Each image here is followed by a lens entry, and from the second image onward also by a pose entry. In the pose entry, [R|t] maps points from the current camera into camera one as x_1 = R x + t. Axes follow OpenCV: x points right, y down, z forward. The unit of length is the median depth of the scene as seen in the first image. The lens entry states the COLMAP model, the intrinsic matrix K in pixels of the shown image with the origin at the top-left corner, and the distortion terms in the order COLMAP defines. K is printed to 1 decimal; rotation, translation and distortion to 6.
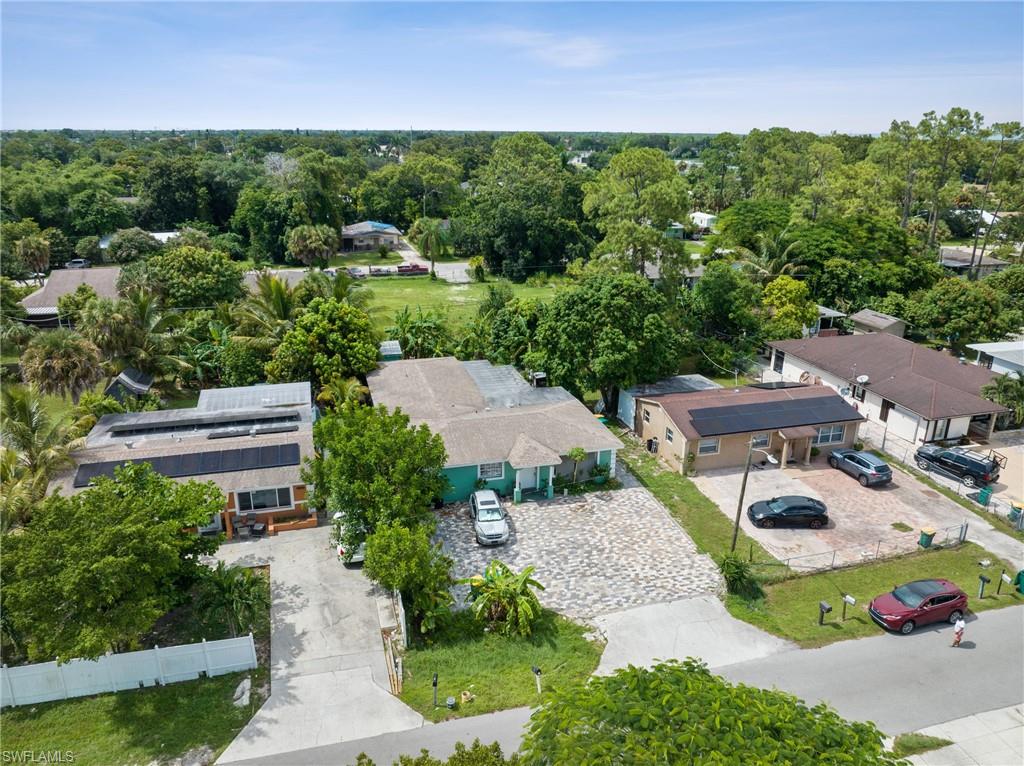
lens RADIAL K [[725.5, 0, 512.0], [0, 725.5, 383.0], [0, 0, 1]] dist [-0.033759, -0.001202]
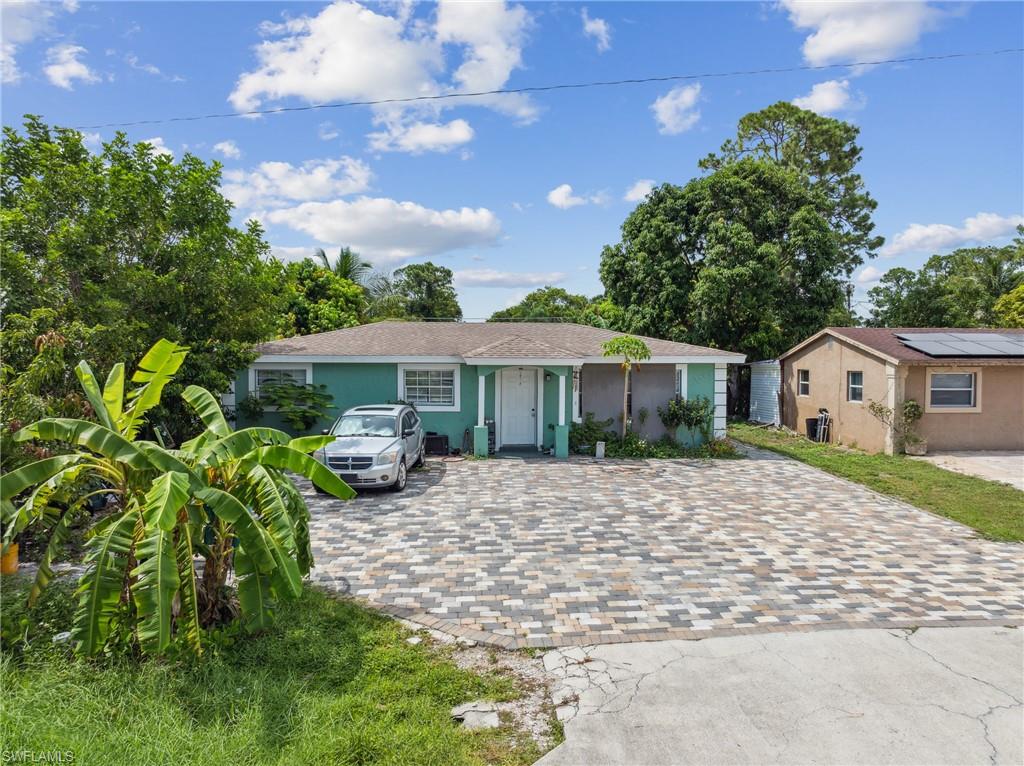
lens RADIAL K [[718.7, 0, 512.0], [0, 718.7, 383.0], [0, 0, 1]] dist [-0.043985, 0.007346]
pose [[0.975952, 0.001493, -0.217981, 0.123930], [-0.064621, 0.957009, -0.282768, 0.254379], [0.208188, 0.290054, 0.934091, 0.636457]]
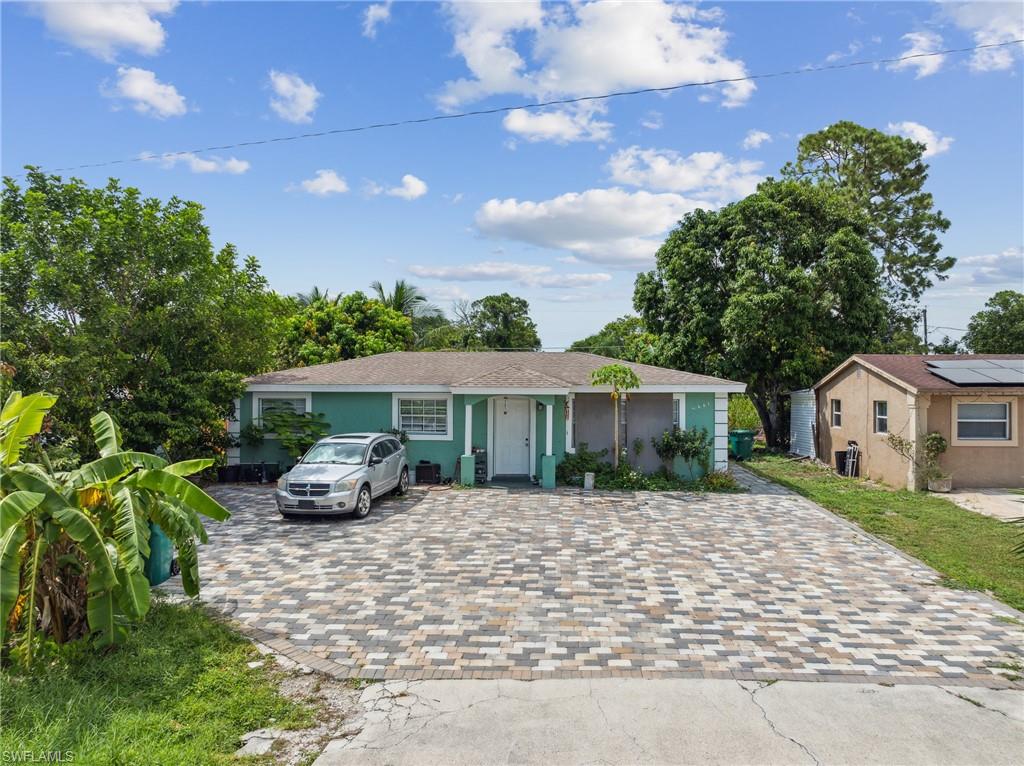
lens RADIAL K [[718.7, 0, 512.0], [0, 718.7, 383.0], [0, 0, 1]] dist [-0.043985, 0.007346]
pose [[0.940237, -0.008943, -0.340402, 0.185938], [-0.103776, 0.944576, -0.311458, 0.248758], [0.324321, 0.328170, 0.887198, 0.655268]]
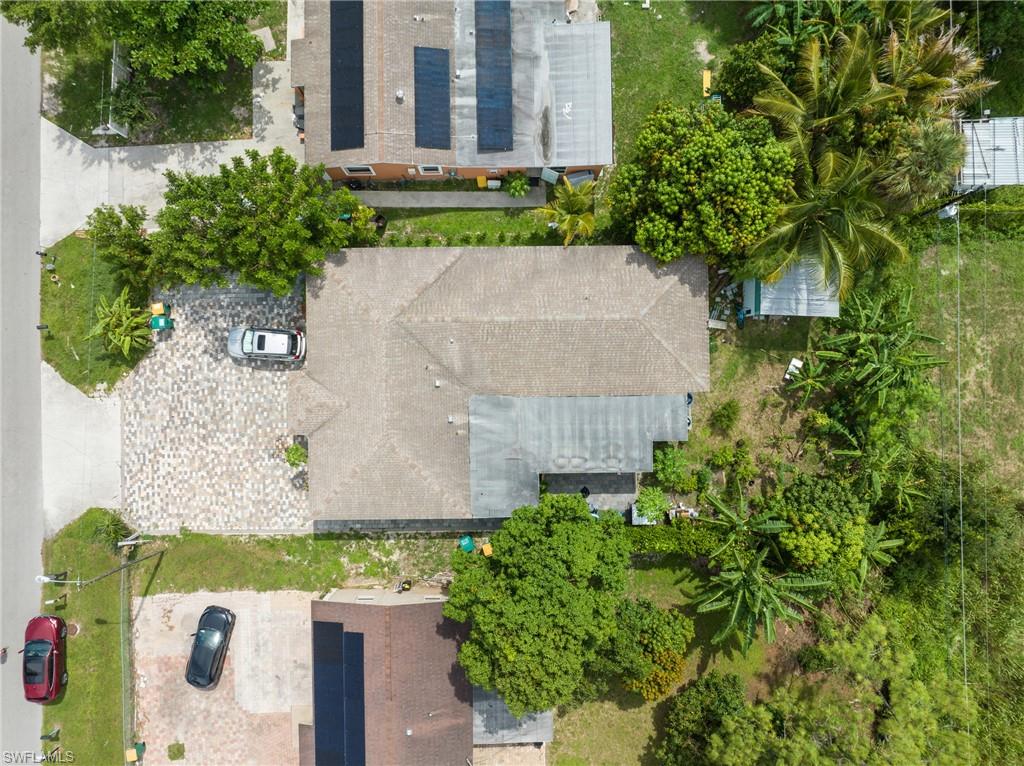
lens RADIAL K [[725.5, 0, 512.0], [0, 725.5, 383.0], [0, 0, 1]] dist [-0.033759, -0.001202]
pose [[-0.257467, 0.965972, -0.024670, -0.043012], [-0.330258, -0.063975, 0.941720, -0.858214], [0.908097, 0.250609, 0.335491, 0.979111]]
